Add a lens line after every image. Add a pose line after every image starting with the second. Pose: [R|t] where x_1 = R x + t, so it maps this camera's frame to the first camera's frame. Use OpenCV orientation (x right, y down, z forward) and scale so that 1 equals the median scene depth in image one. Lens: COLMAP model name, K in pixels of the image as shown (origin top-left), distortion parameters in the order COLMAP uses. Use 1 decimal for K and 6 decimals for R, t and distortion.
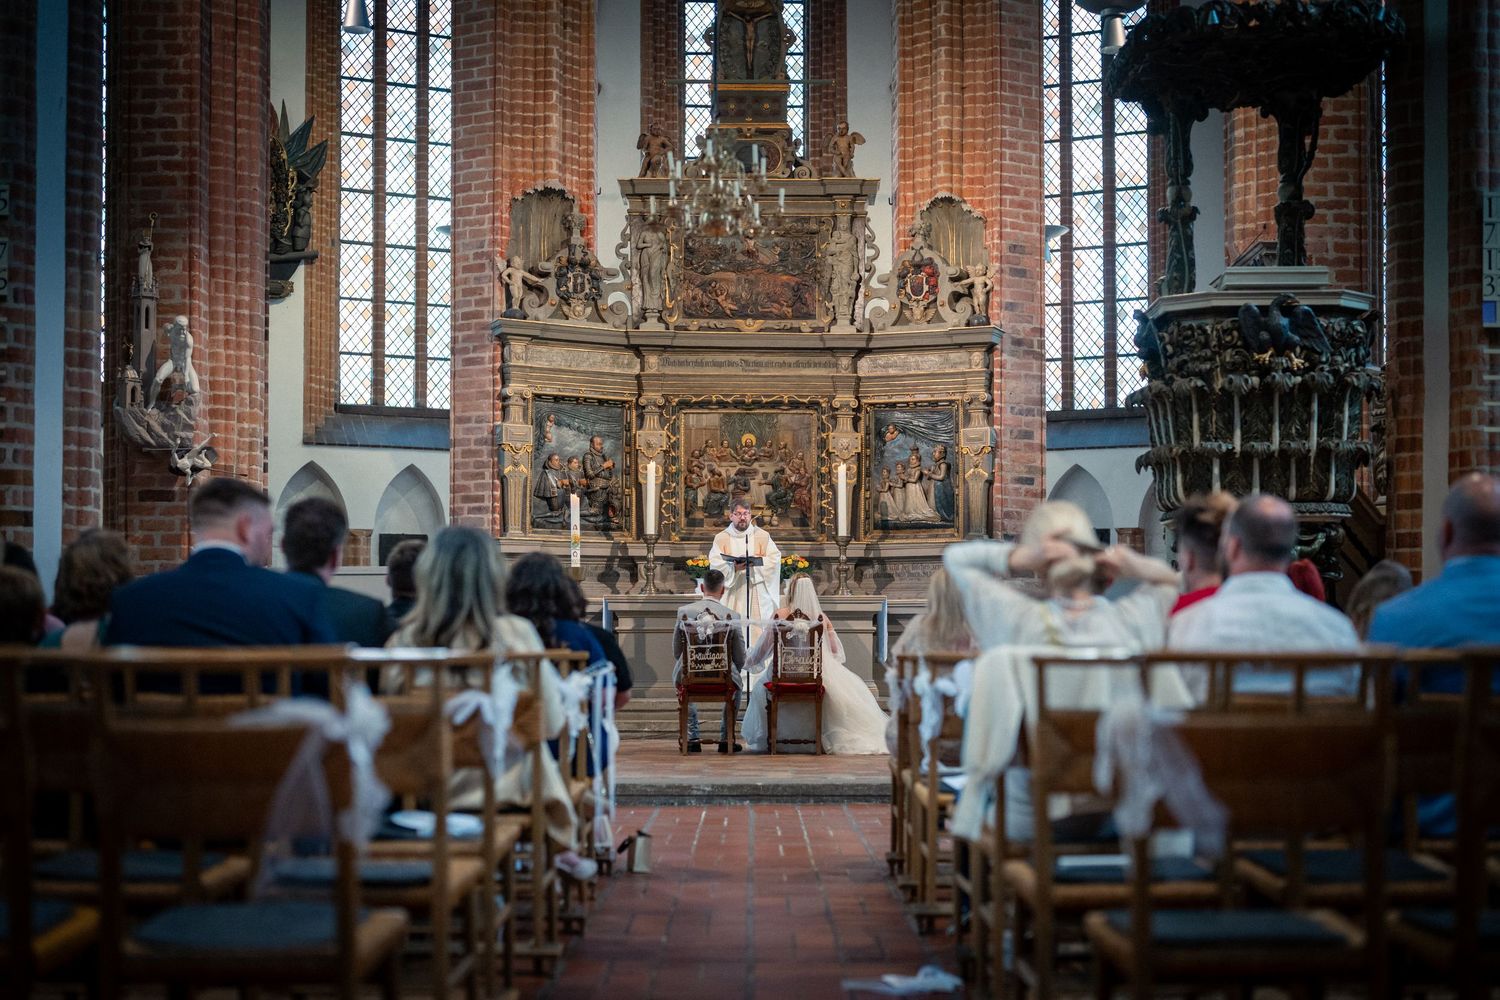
lens RADIAL K [[2242.7, 0, 657.6], [0, 2242.7, 497.6], [0, 0, 1]] dist [-0.016300, -0.007503]
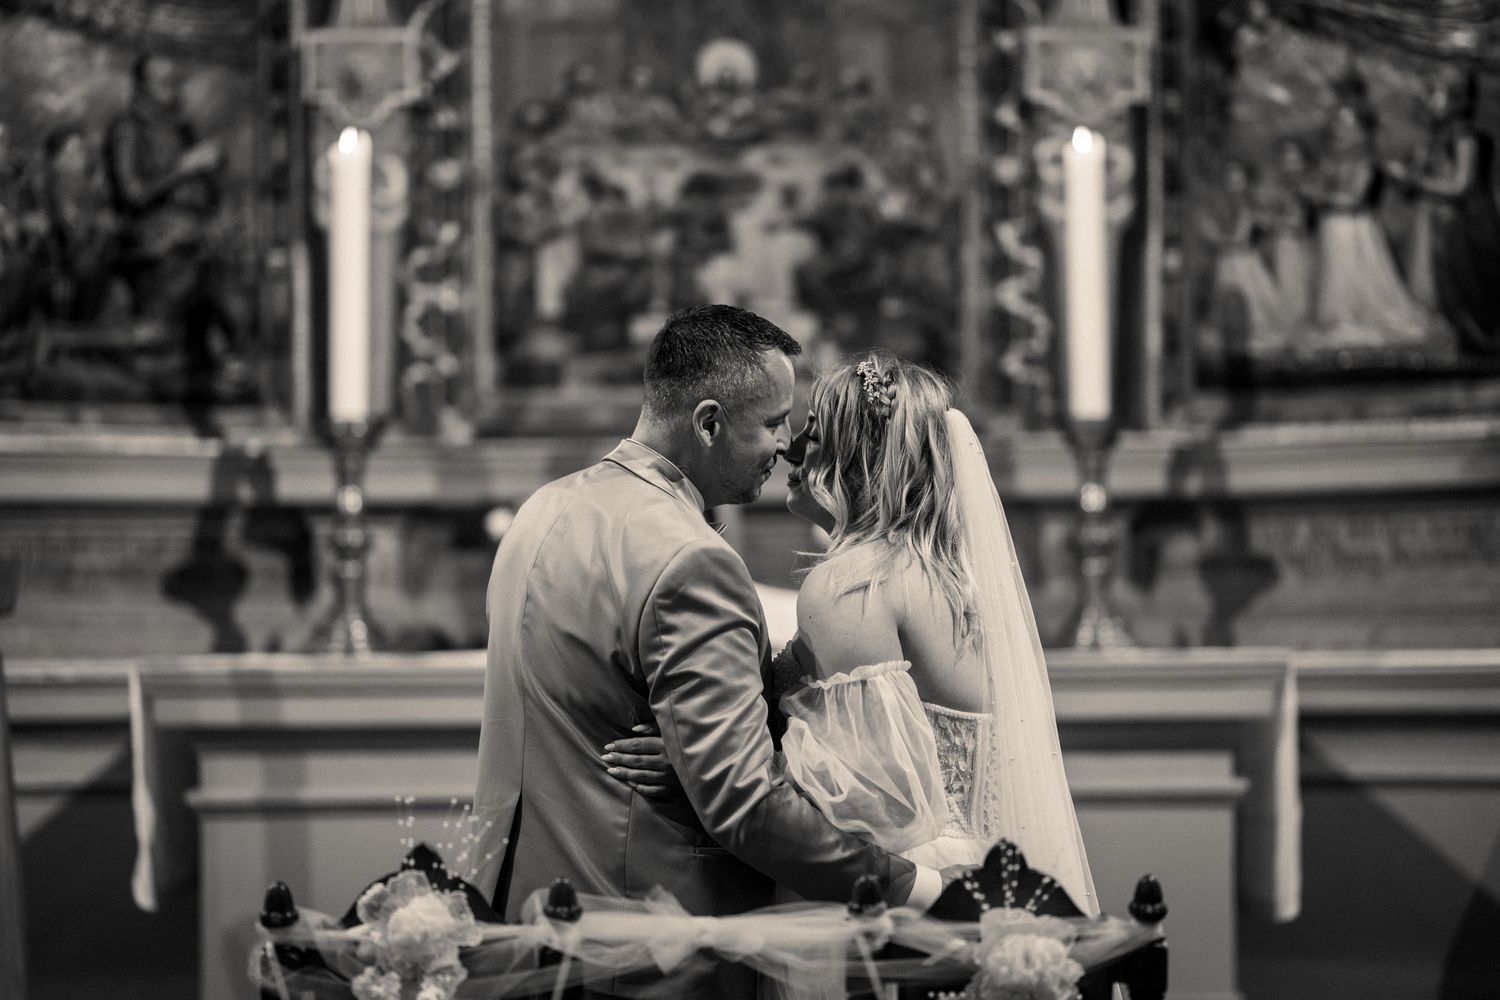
lens RADIAL K [[3637.4, 0, 750.0], [0, 3637.4, 500.0], [0, 0, 1]] dist [0.054499, 0.262117]
pose [[0.999280, -0.012705, 0.035740, 0.027365], [0.011632, 0.999480, 0.030073, 0.013560], [-0.036103, -0.029635, 0.998909, 0.566257]]
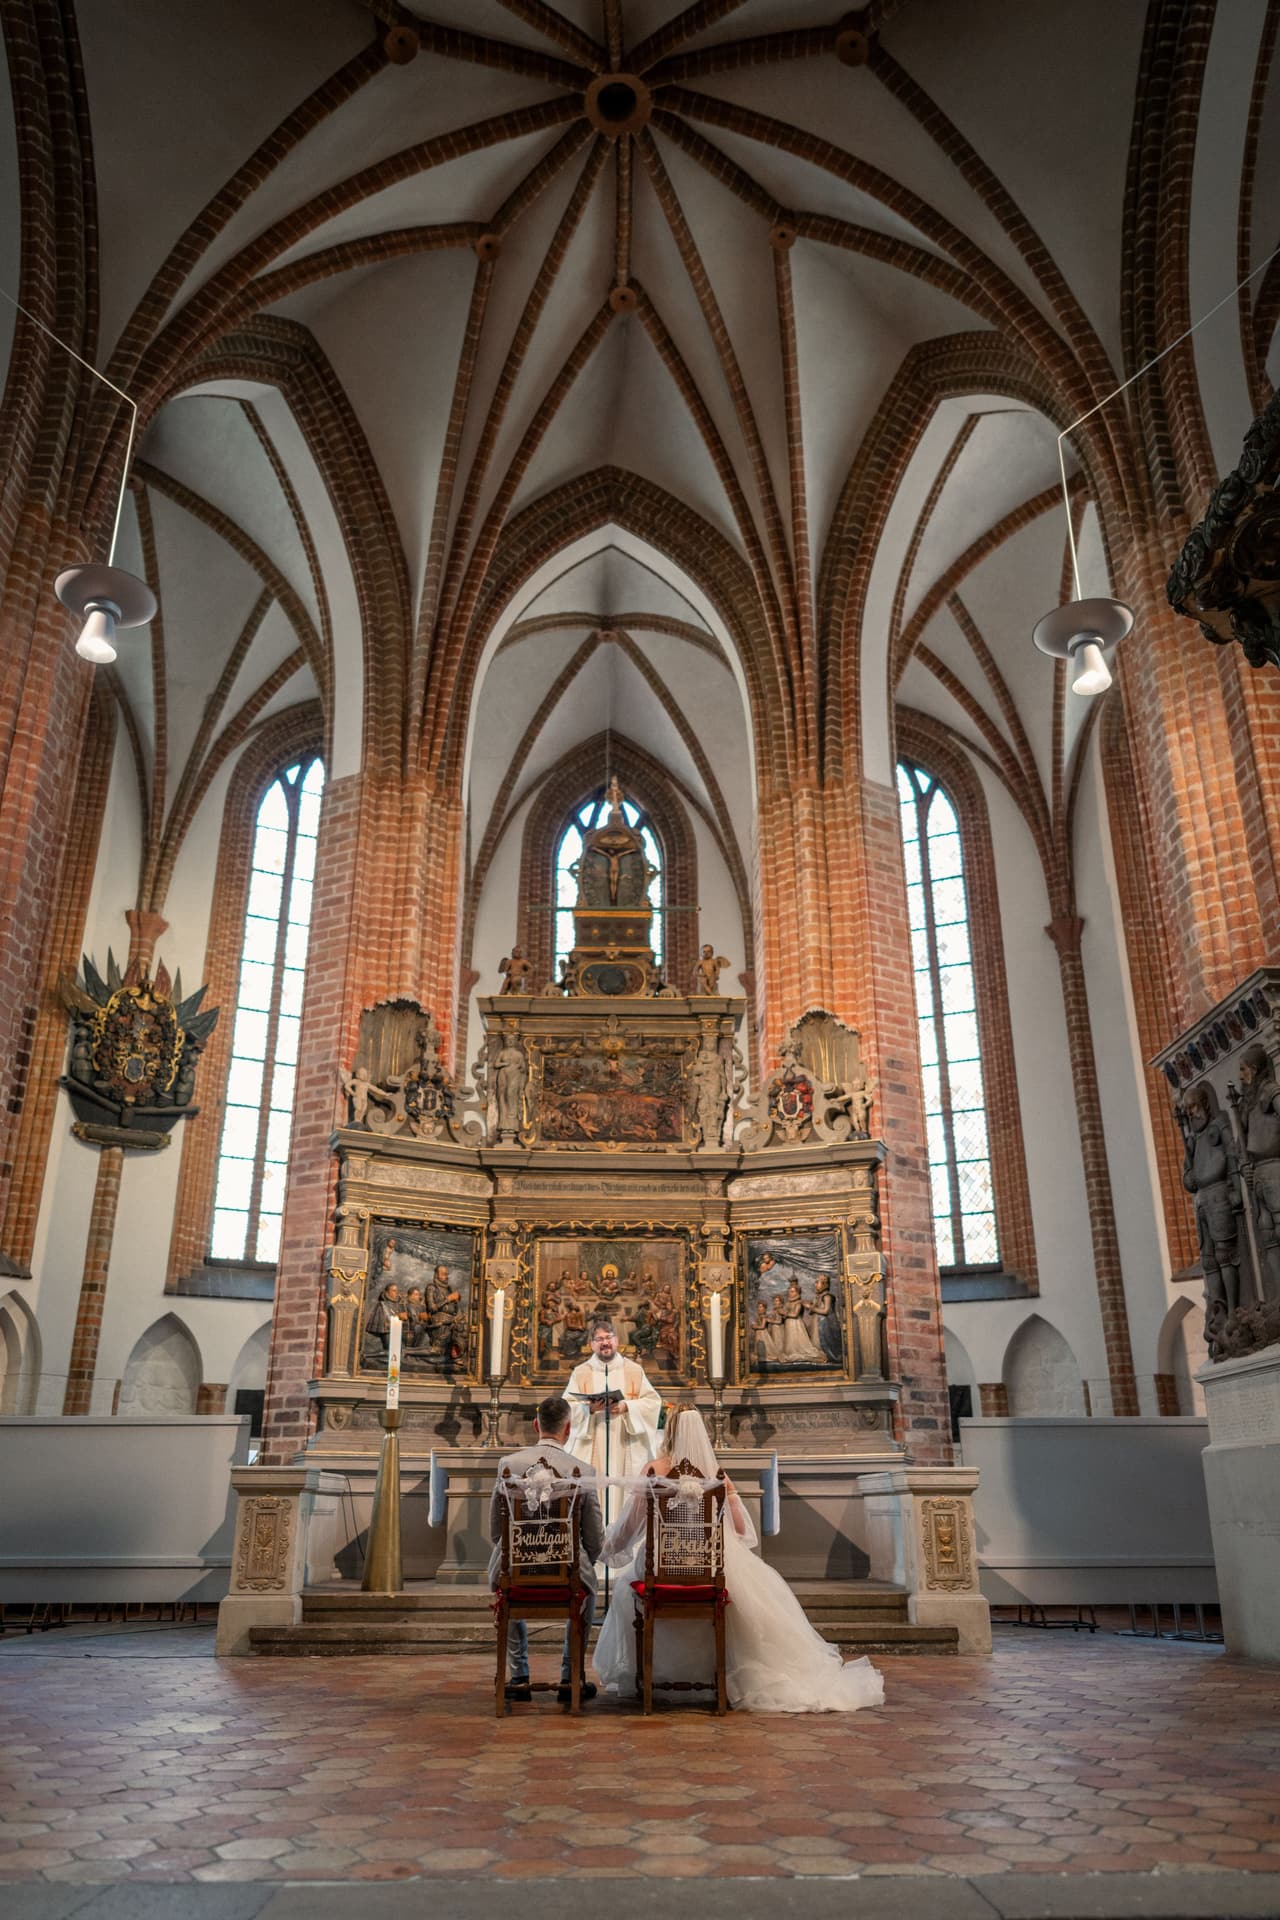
lens RADIAL K [[1333.4, 0, 626.1], [0, 1333.4, 998.5], [0, 0, 1]] dist [-0.008207, 0.000249]
pose [[0.998646, 0.017956, 0.048821, 0.018955], [-0.002945, 0.956545, -0.291569, 0.026373], [-0.051935, 0.291030, 0.955303, 0.455021]]
